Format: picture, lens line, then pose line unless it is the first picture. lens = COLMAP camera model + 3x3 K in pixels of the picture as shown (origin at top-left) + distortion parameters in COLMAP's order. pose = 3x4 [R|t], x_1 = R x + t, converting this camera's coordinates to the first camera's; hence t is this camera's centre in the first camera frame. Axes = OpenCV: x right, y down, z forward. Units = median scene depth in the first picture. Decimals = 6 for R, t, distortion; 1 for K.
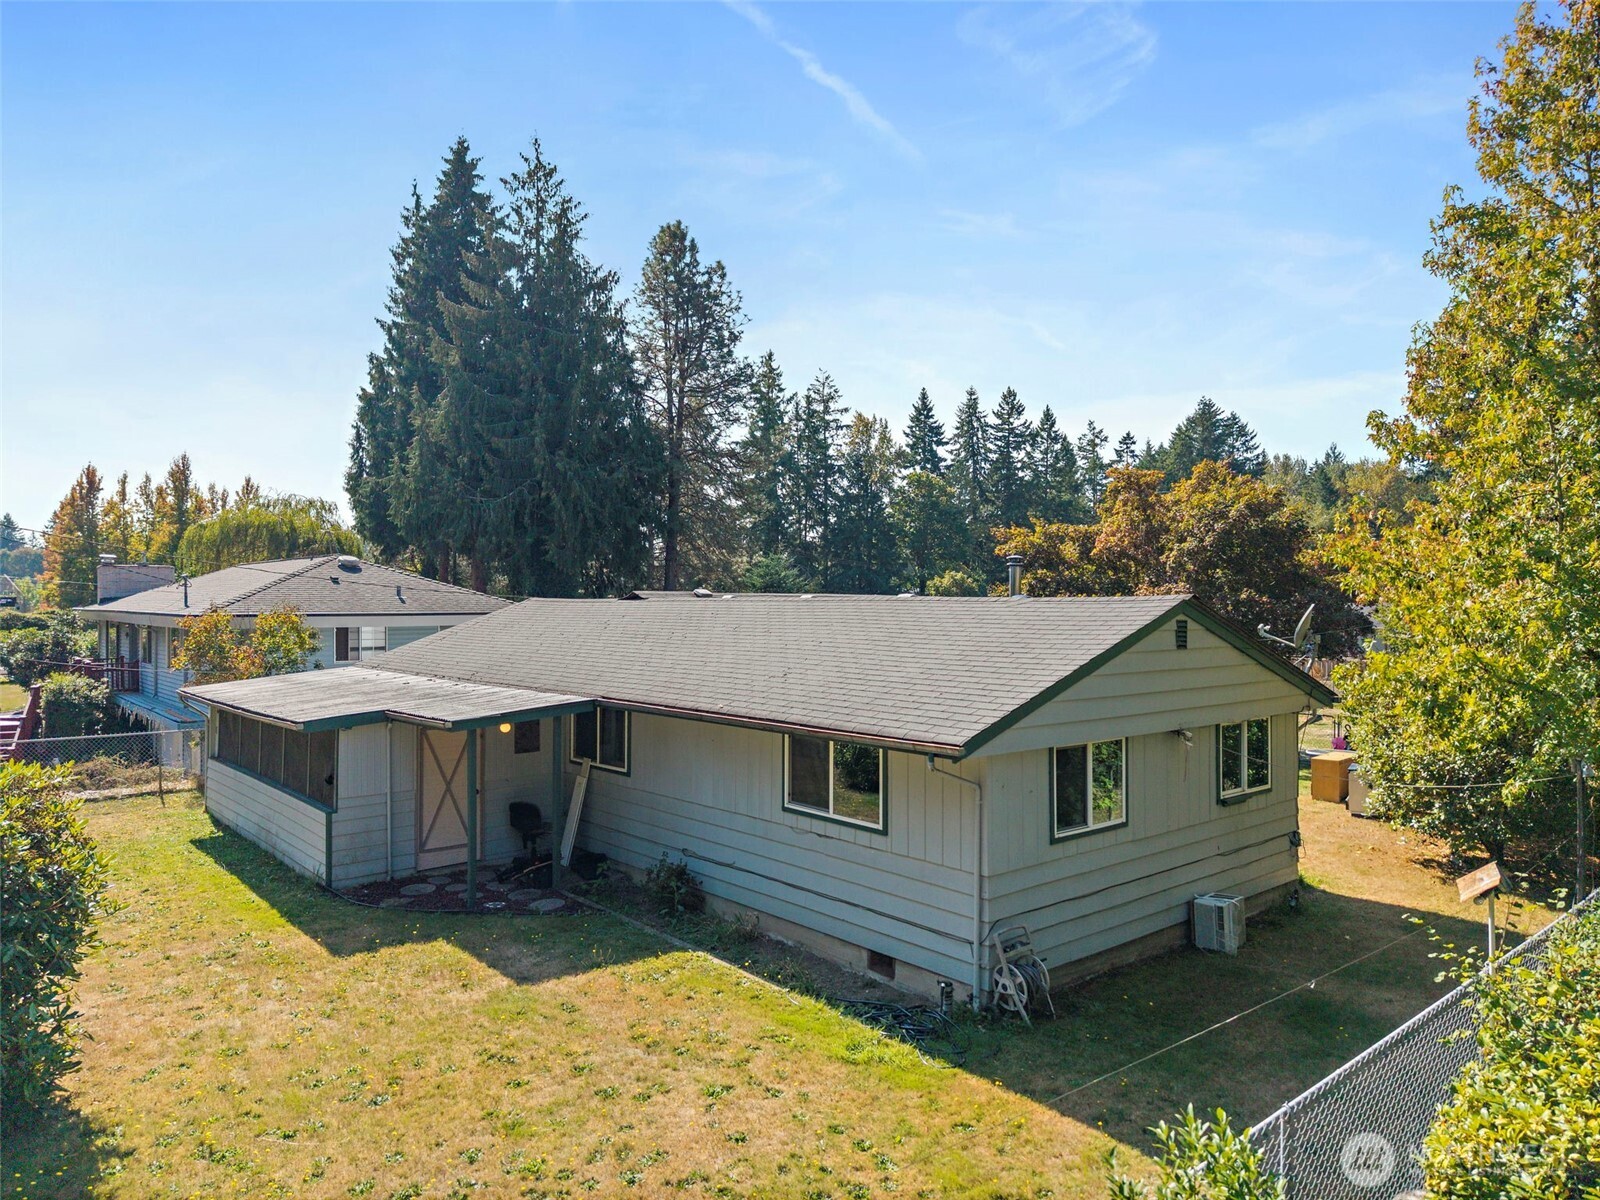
lens RADIAL K [[1084.7, 0, 813.0], [0, 1084.7, 614.5], [0, 0, 1]] dist [0.025522, -0.029670]
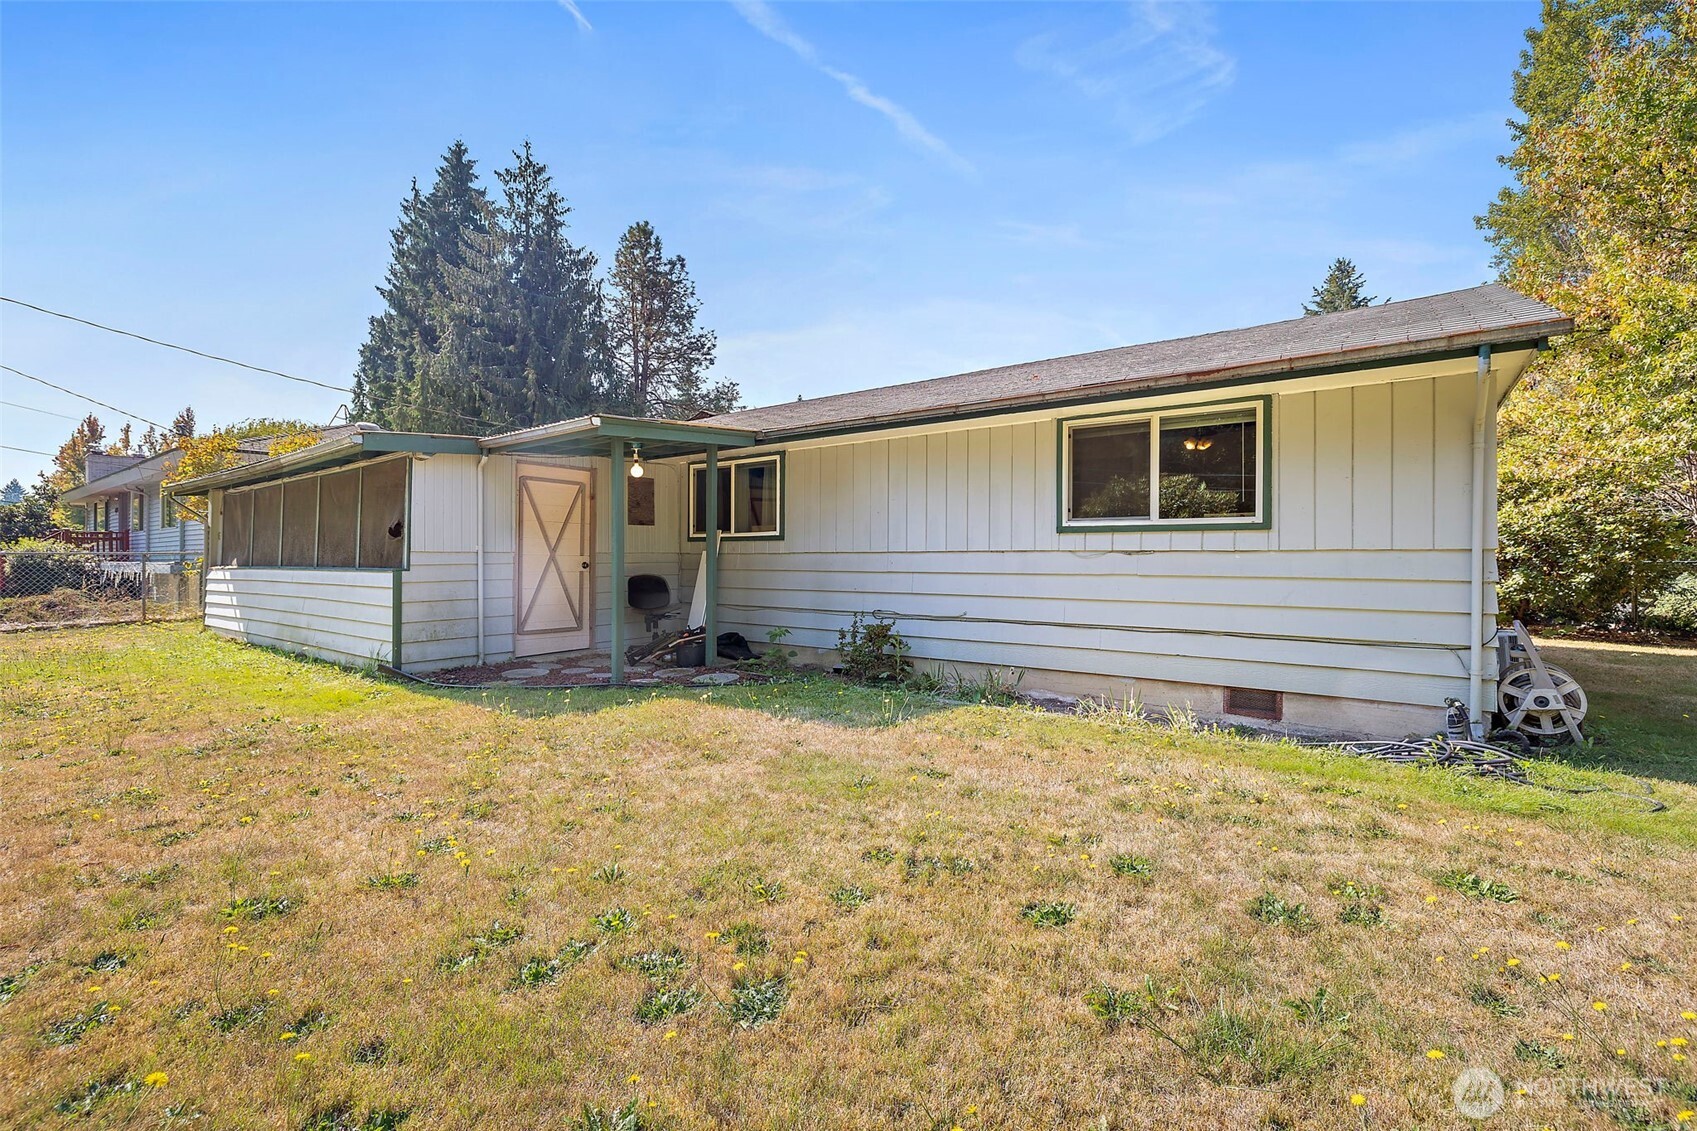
lens RADIAL K [[727.0, 0, 864.9], [0, 727.0, 559.0], [0, 0, 1]] dist [0.000998, 0.000717]
pose [[0.974670, 0.004068, 0.223609, -0.062089], [-0.001301, 0.999921, -0.012522, 0.045426], [-0.223643, 0.011914, 0.974598, 0.113229]]
